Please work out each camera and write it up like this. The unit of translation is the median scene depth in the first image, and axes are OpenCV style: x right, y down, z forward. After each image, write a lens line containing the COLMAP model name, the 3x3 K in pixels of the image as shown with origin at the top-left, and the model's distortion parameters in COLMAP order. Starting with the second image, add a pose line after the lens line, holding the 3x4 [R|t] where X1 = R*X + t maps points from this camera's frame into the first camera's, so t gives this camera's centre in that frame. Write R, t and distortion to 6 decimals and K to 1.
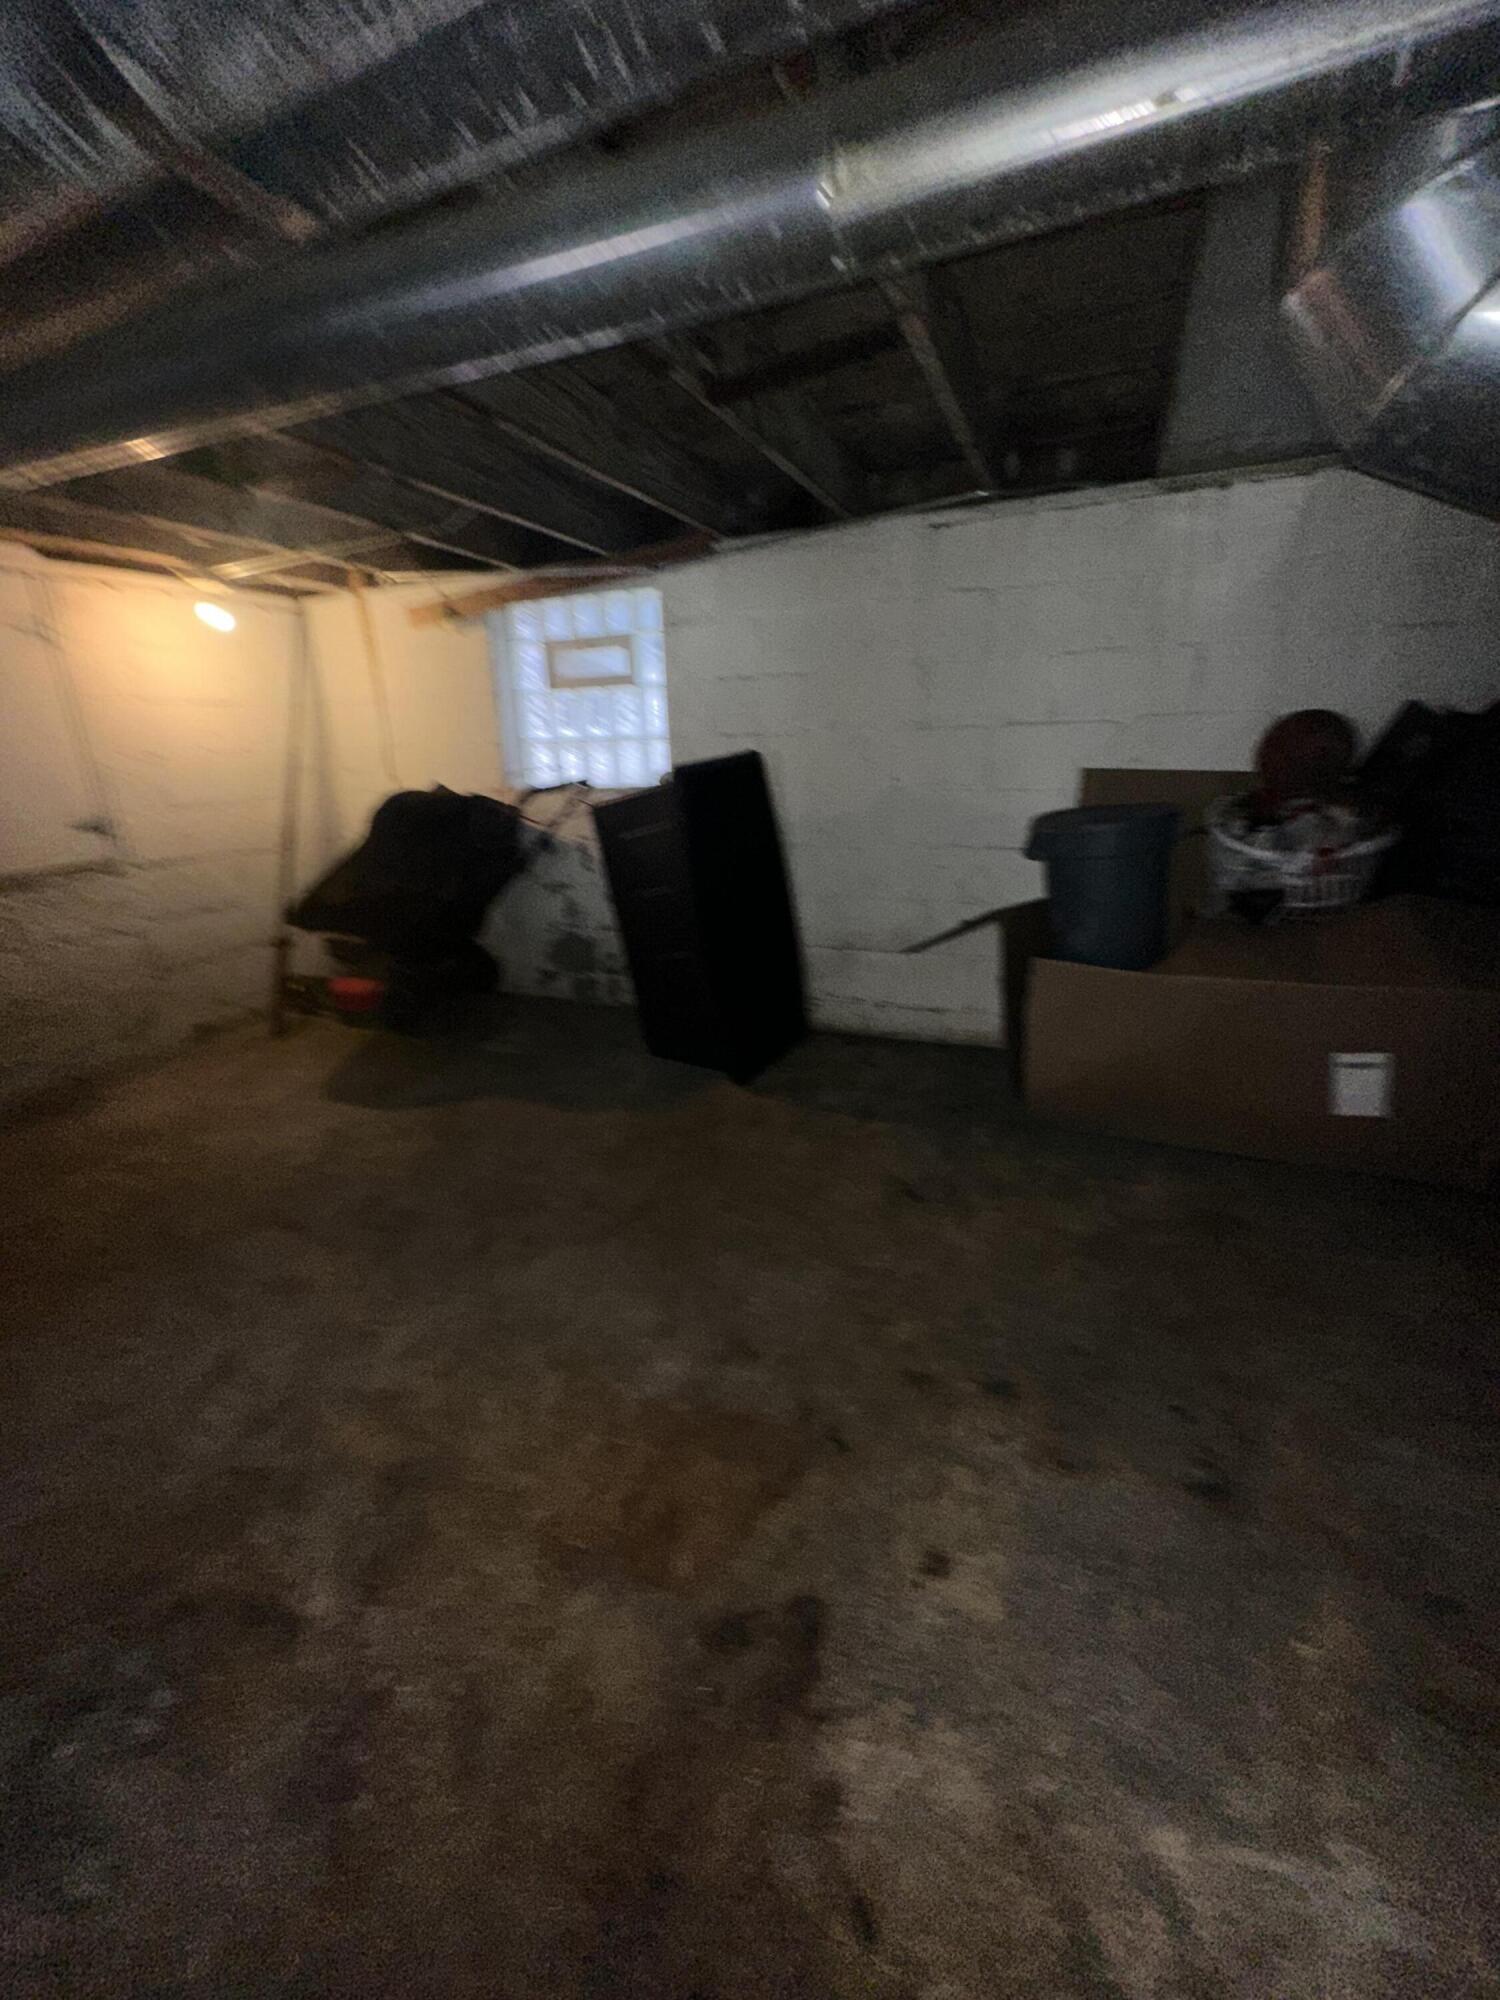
lens RADIAL K [[795.4, 0, 750.0], [0, 795.4, 1000.0], [0, 0, 1]] dist [-0.001870, 0.000327]
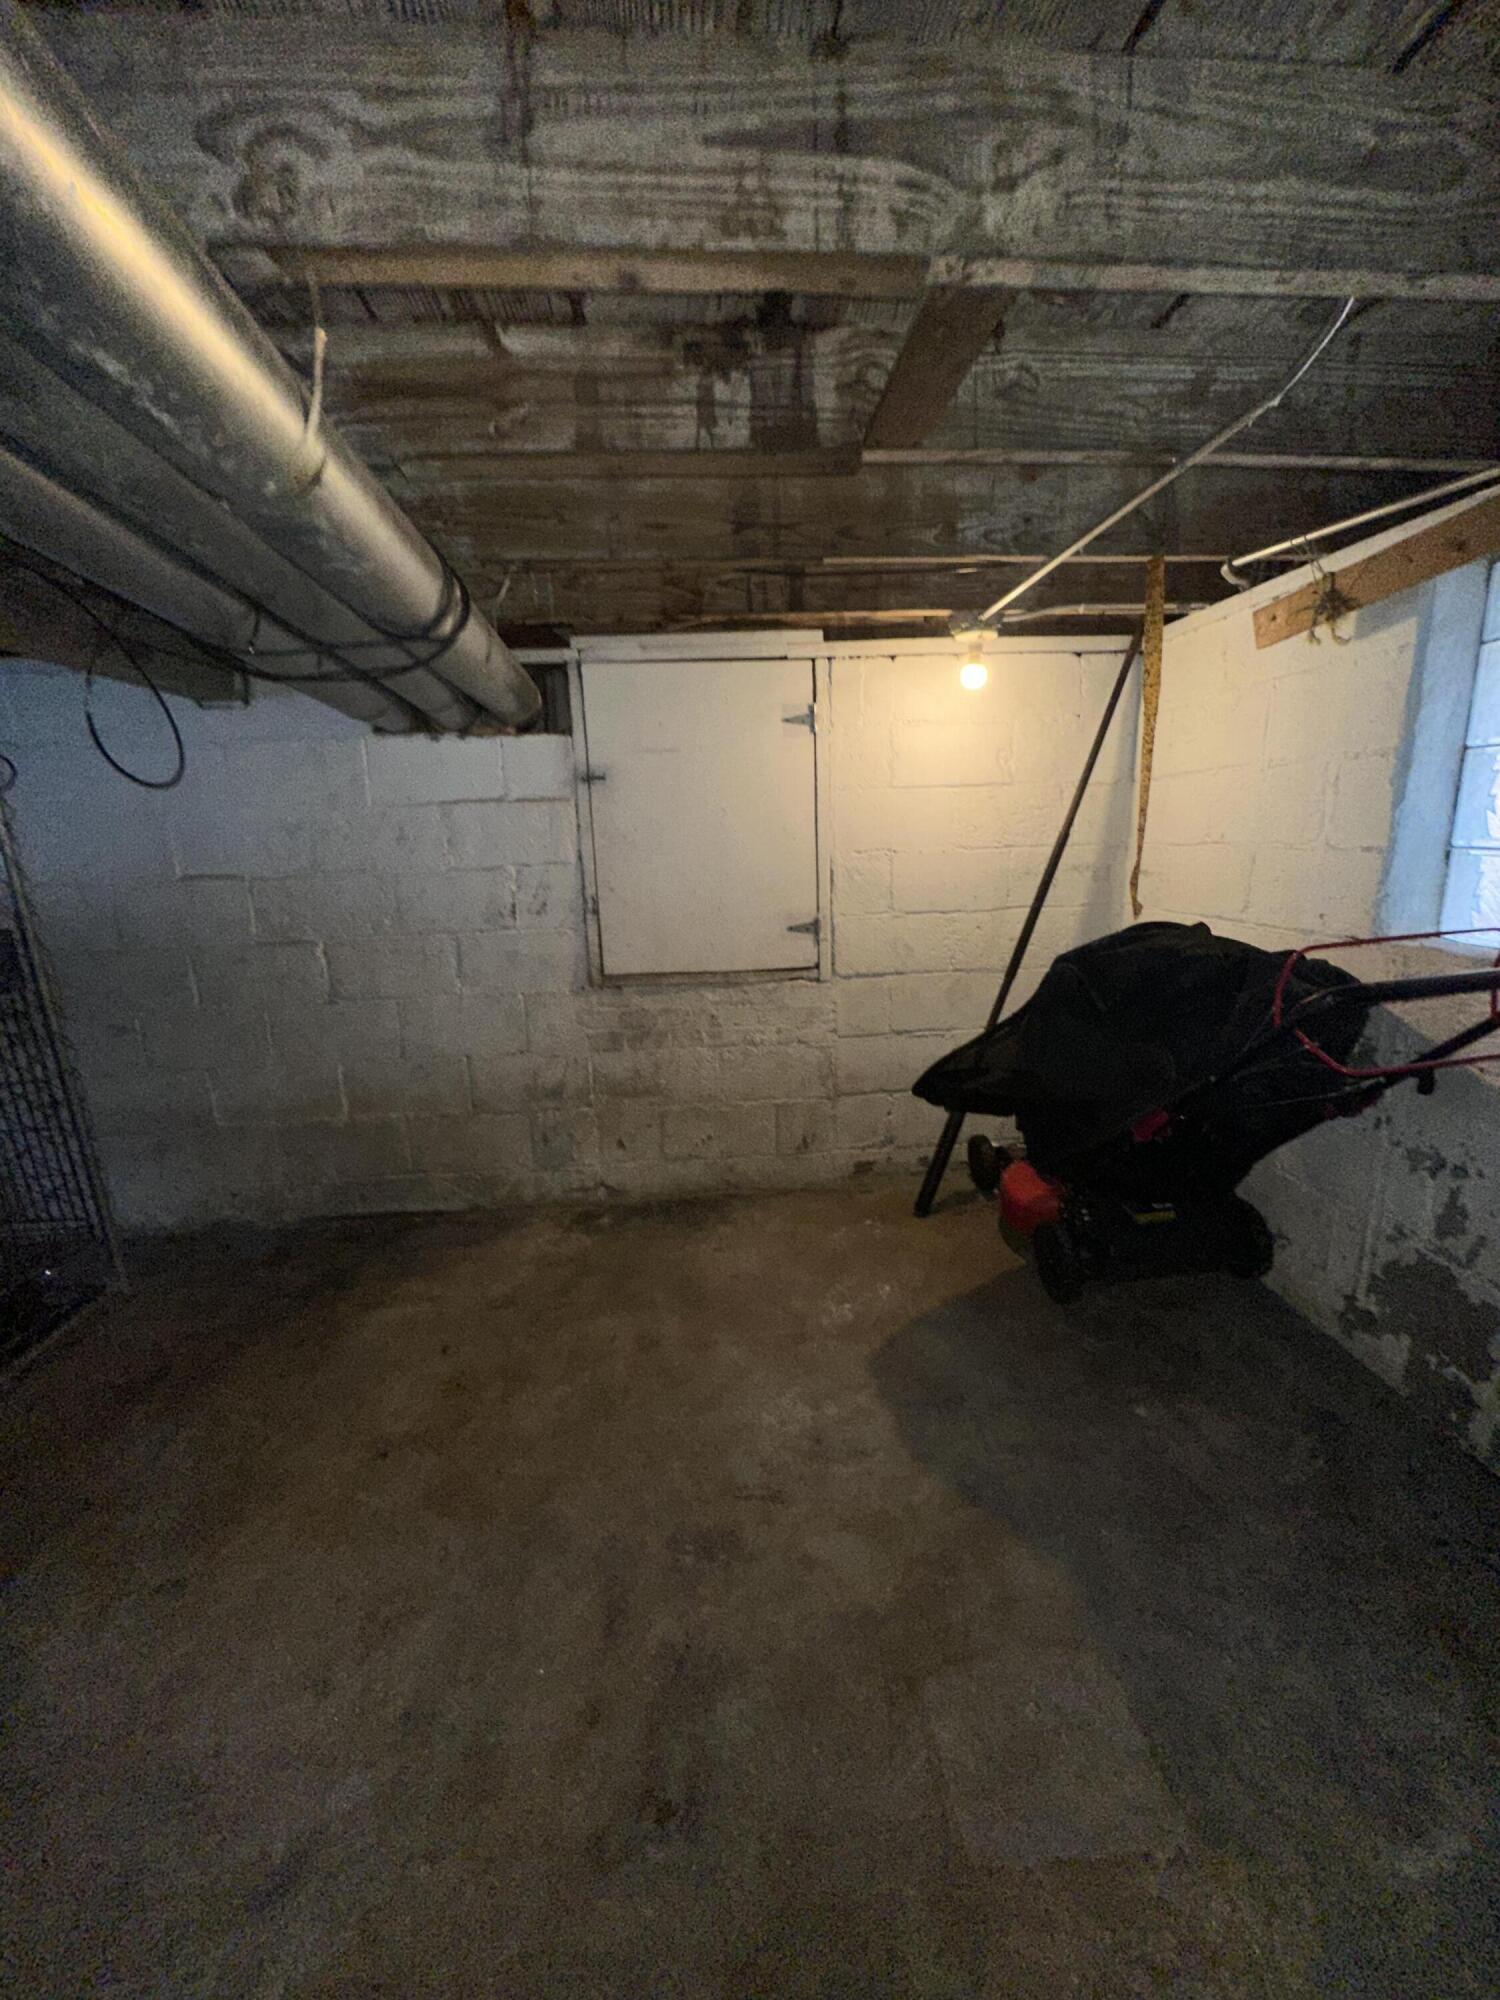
lens RADIAL K [[795.4, 0, 750.0], [0, 795.4, 1000.0], [0, 0, 1]] dist [-0.001870, 0.000327]
pose [[0.458989, 0.217878, -0.861312, -0.060924], [-0.259127, 0.960142, 0.104791, -0.220999], [0.849813, 0.175092, 0.497152, 0.516986]]
